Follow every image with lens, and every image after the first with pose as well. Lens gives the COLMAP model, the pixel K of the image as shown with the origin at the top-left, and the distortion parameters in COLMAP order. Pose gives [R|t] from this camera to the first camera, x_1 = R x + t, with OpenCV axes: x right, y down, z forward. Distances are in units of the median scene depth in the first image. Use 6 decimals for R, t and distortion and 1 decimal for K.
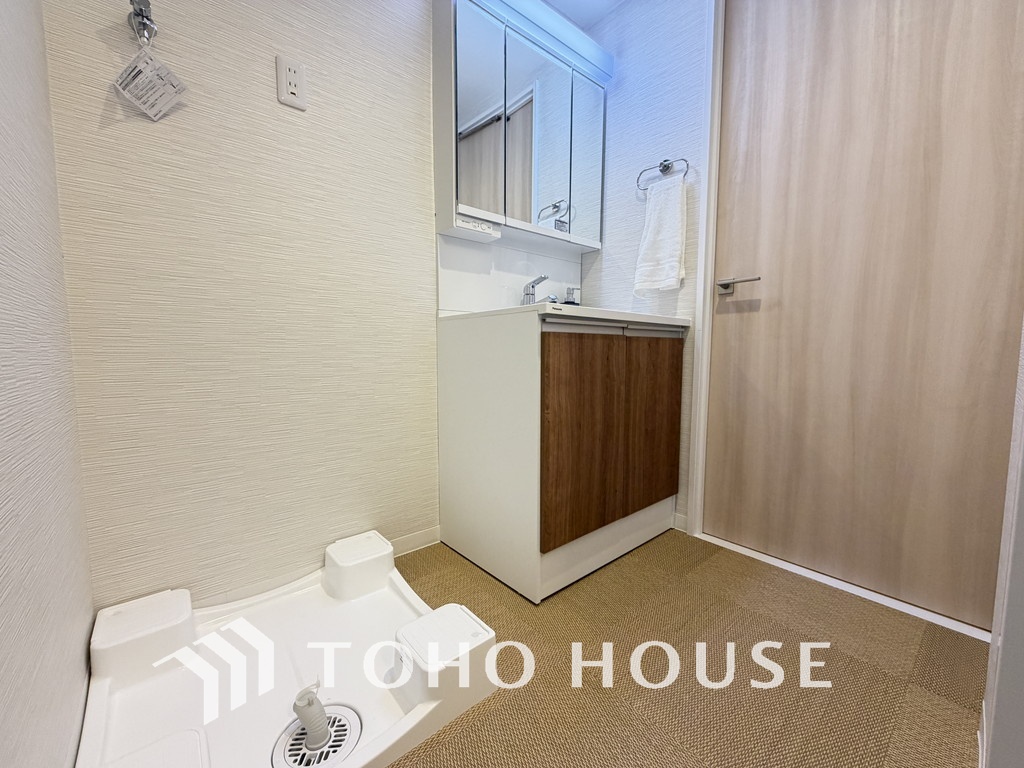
lens RADIAL K [[406.5, 0, 512.0], [0, 406.5, 381.7], [0, 0, 1]] dist [0.000463, 0.000013]
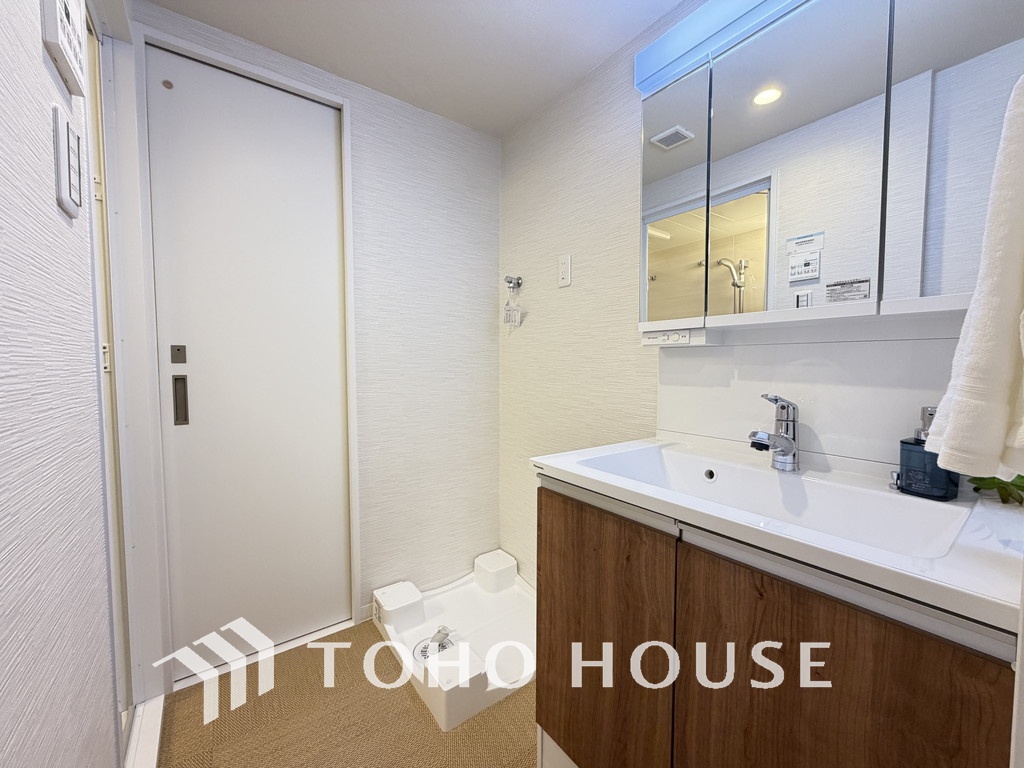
lens RADIAL K [[406.5, 0, 513.1], [0, 406.5, 382.7], [0, 0, 1]] dist [0.000463, 0.000013]
pose [[-0.065697, 0.045122, -0.996819, 0.869180], [-0.079643, 0.995553, 0.050313, -0.349143], [0.994656, 0.082695, -0.061812, 0.837539]]
